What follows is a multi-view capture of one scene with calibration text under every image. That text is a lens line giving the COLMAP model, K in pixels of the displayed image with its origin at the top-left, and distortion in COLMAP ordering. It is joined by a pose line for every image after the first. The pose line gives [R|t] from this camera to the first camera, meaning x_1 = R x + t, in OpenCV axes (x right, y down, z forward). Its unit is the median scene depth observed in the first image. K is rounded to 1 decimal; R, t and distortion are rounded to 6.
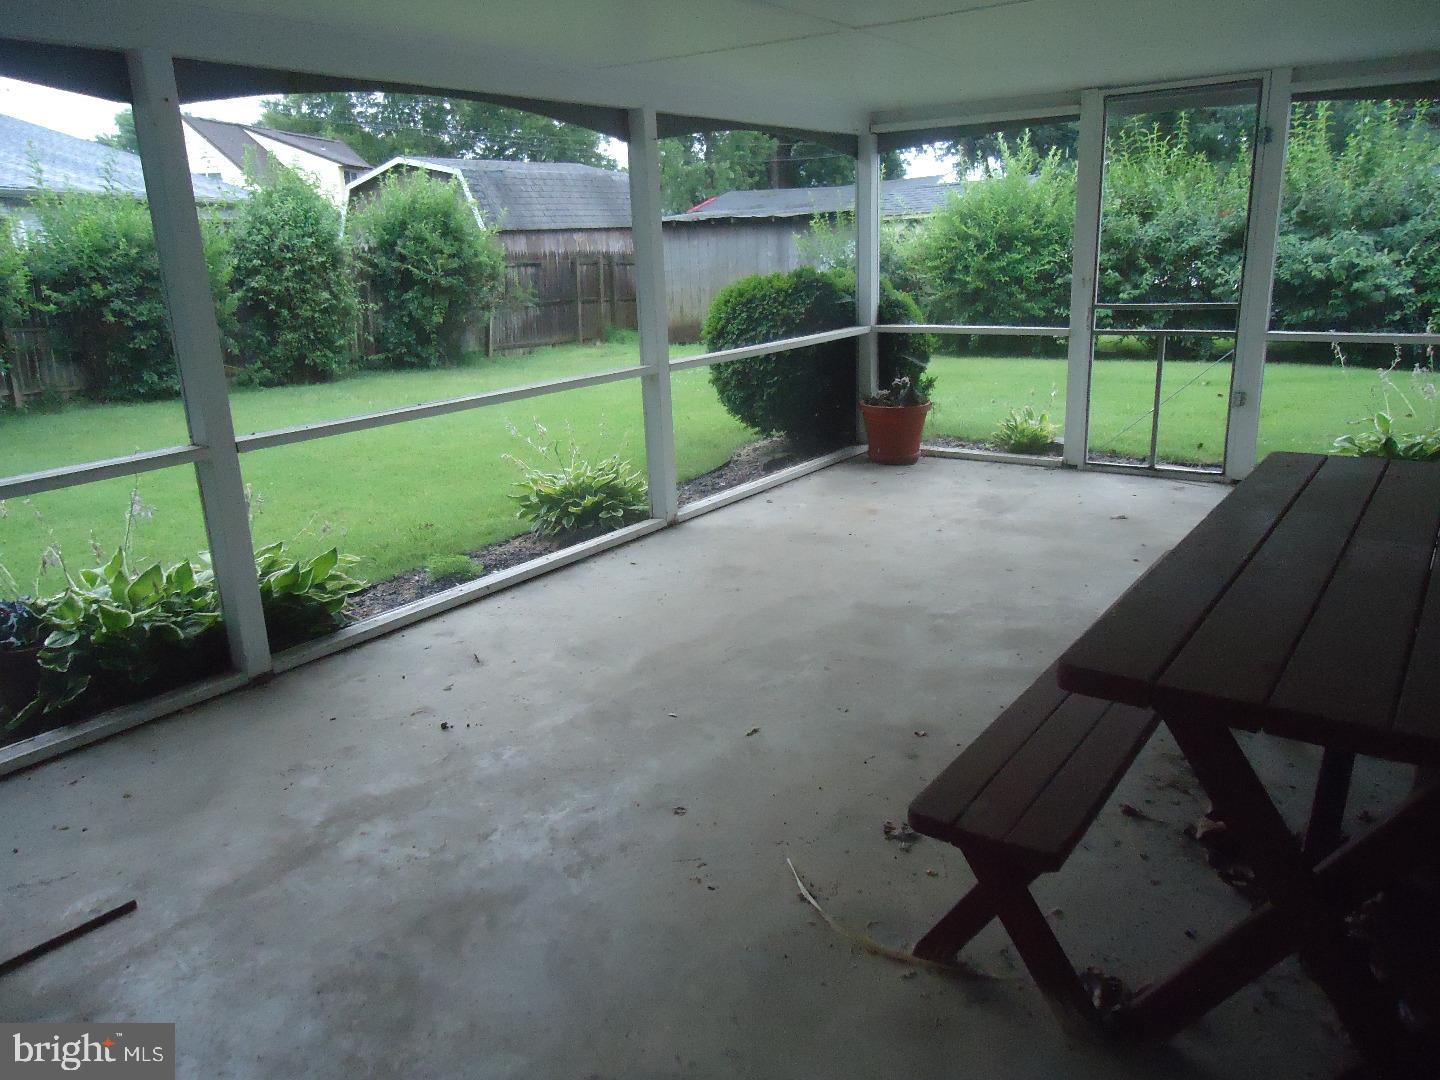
lens RADIAL K [[1066.2, 0, 718.9], [0, 1066.2, 538.6], [0, 0, 1]] dist [0.009947, -0.001010]
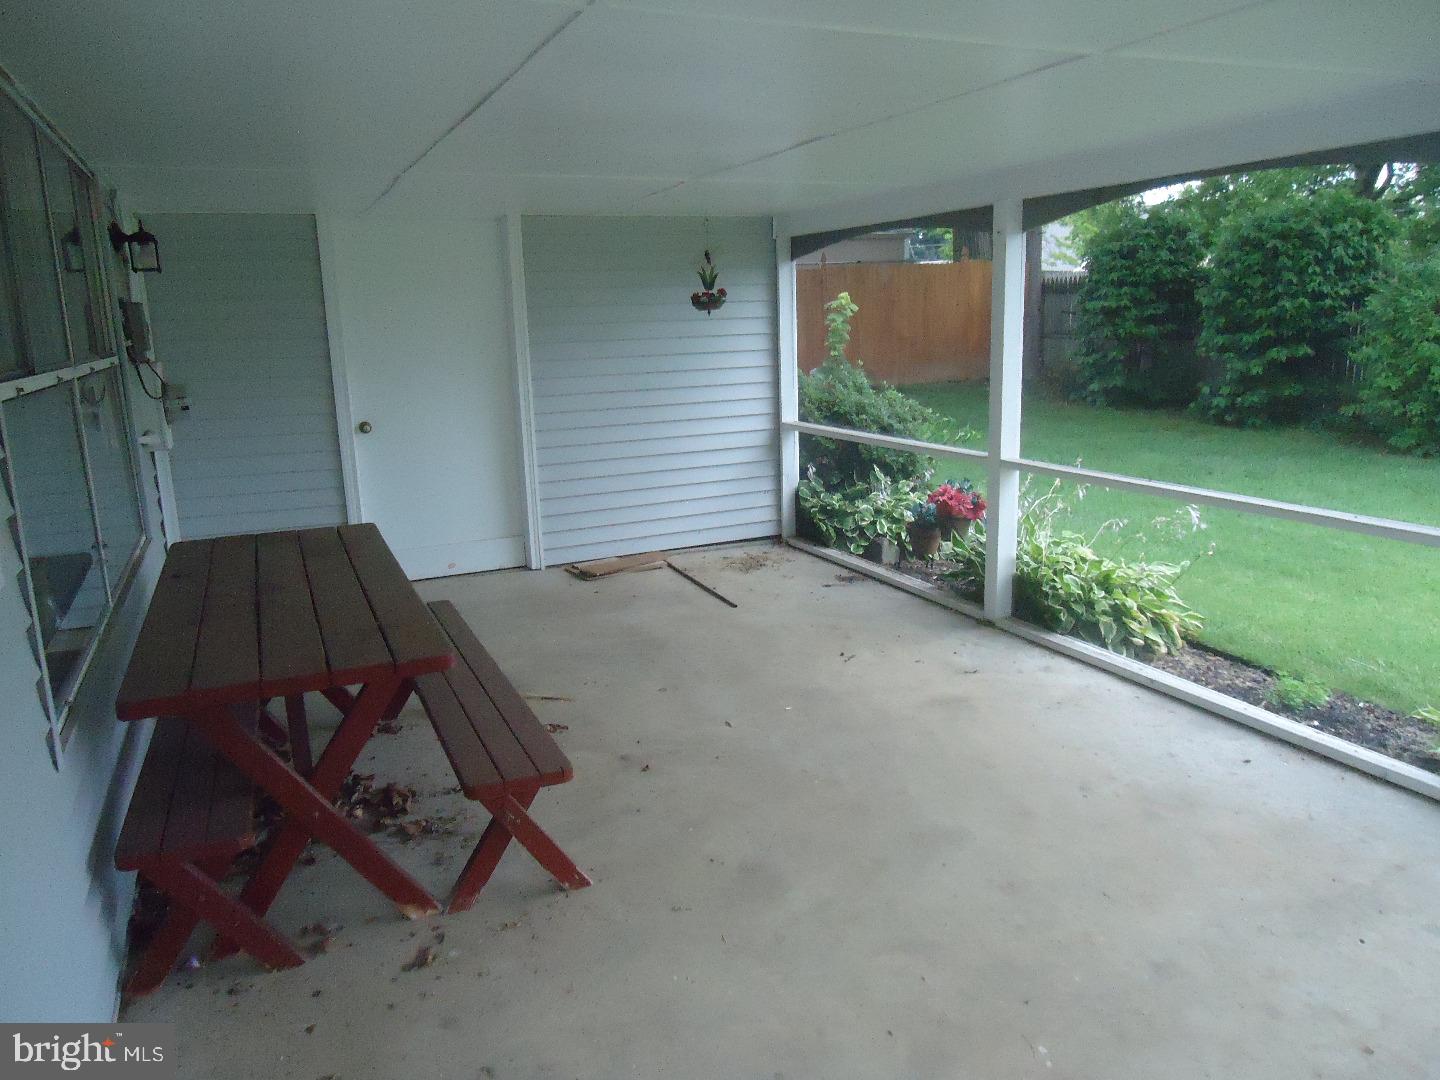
lens RADIAL K [[1066.2, 0, 719.7], [0, 1066.2, 541.2], [0, 0, 1]] dist [0.009947, -0.001010]
pose [[-0.481566, 0.233263, -0.844797, 0.761345], [-0.207702, 0.906093, 0.368586, -0.346182], [0.851443, 0.352964, -0.387894, 1.035972]]
